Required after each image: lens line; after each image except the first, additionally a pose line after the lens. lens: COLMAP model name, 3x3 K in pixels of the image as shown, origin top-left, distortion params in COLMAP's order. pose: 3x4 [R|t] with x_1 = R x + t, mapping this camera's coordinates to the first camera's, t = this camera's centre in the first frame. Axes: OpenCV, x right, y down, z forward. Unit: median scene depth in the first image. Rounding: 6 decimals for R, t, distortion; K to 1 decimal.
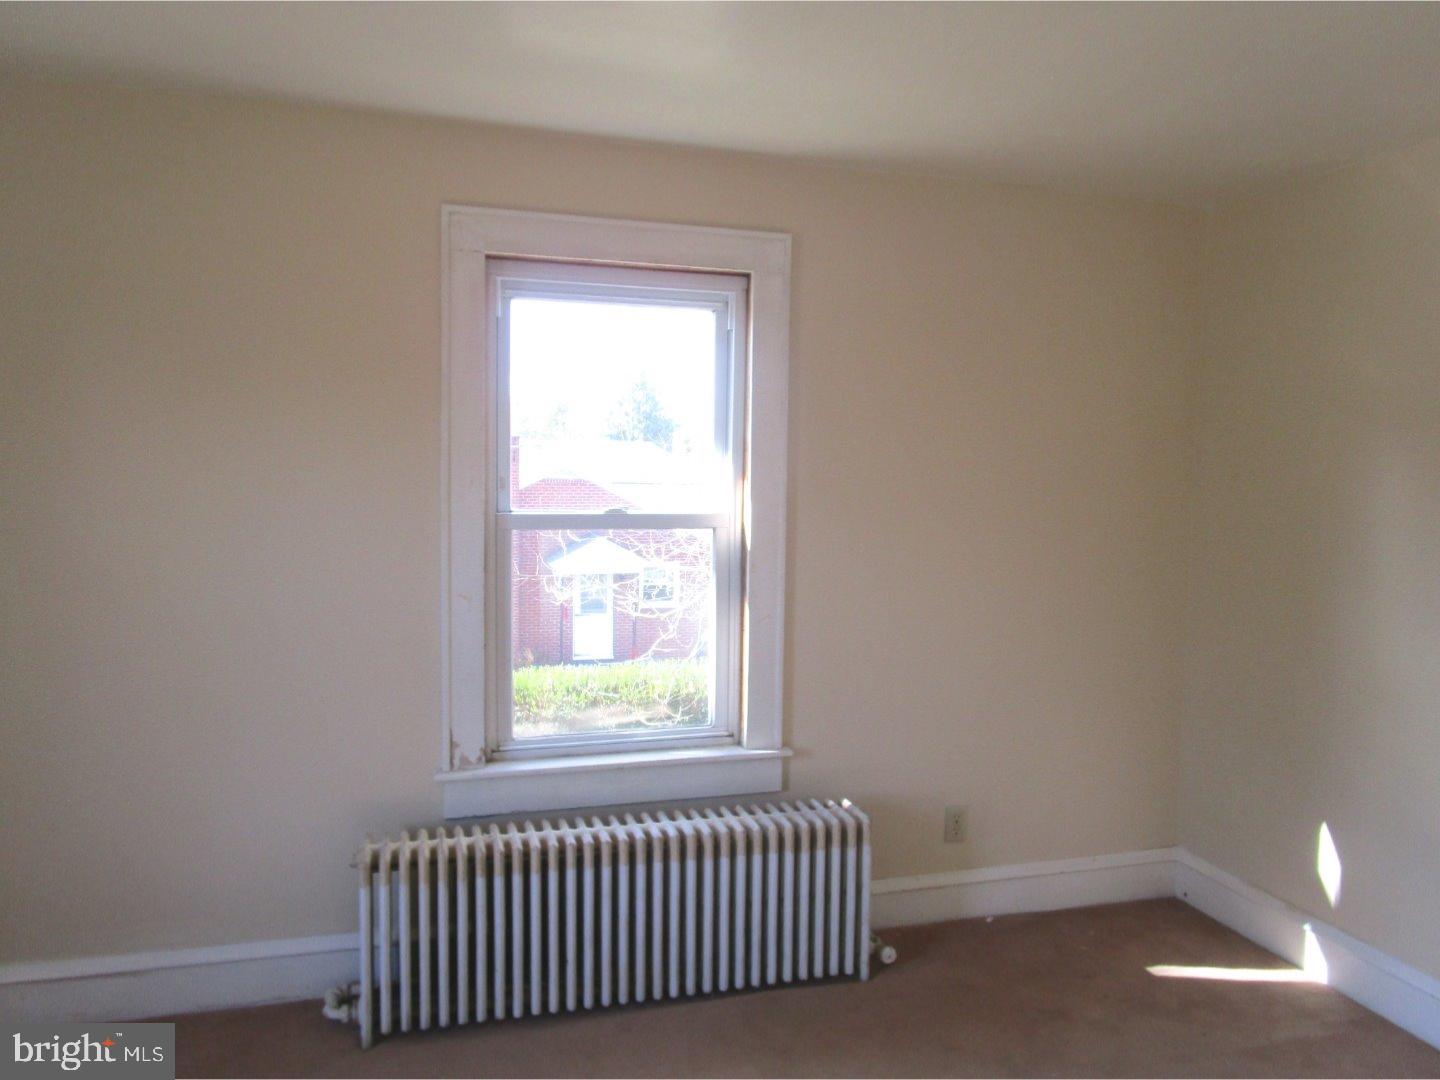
lens RADIAL K [[998.7, 0, 720.0], [0, 998.7, 540.0], [0, 0, 1]] dist [-0.032231, -0.002130]
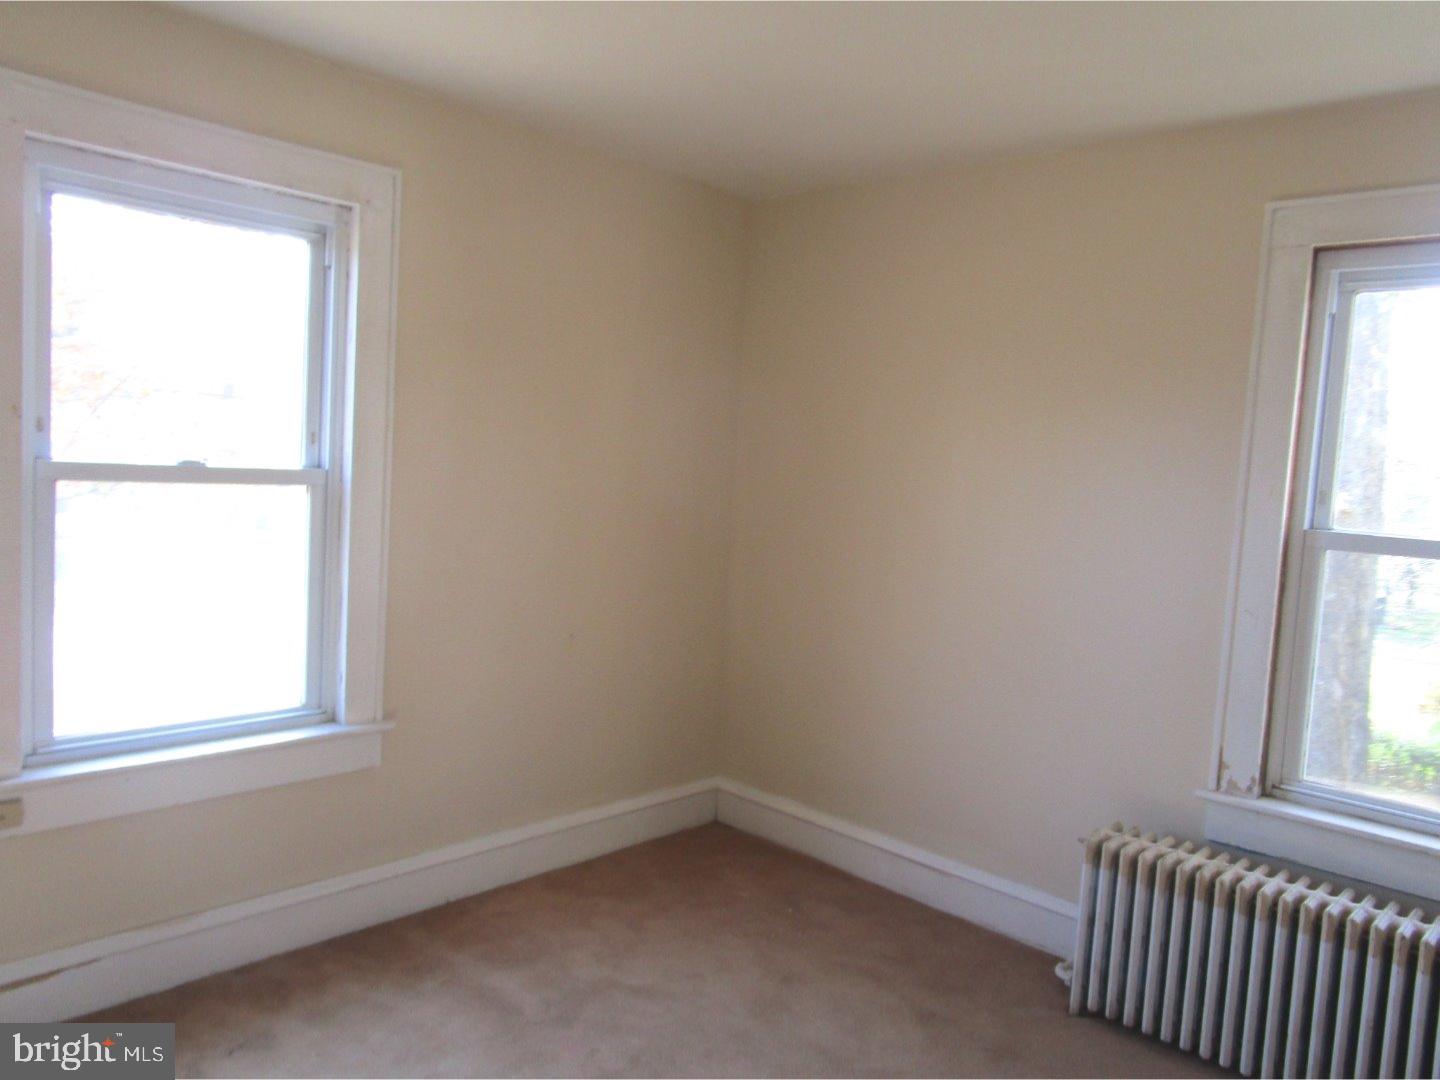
lens RADIAL K [[998.7, 0, 720.0], [0, 998.7, 540.0], [0, 0, 1]] dist [-0.032231, -0.002130]
pose [[0.508148, 0.088505, -0.856710, 0.316973], [-0.101830, 0.993903, 0.042279, -0.001304], [0.855229, 0.065754, 0.514063, 0.088438]]
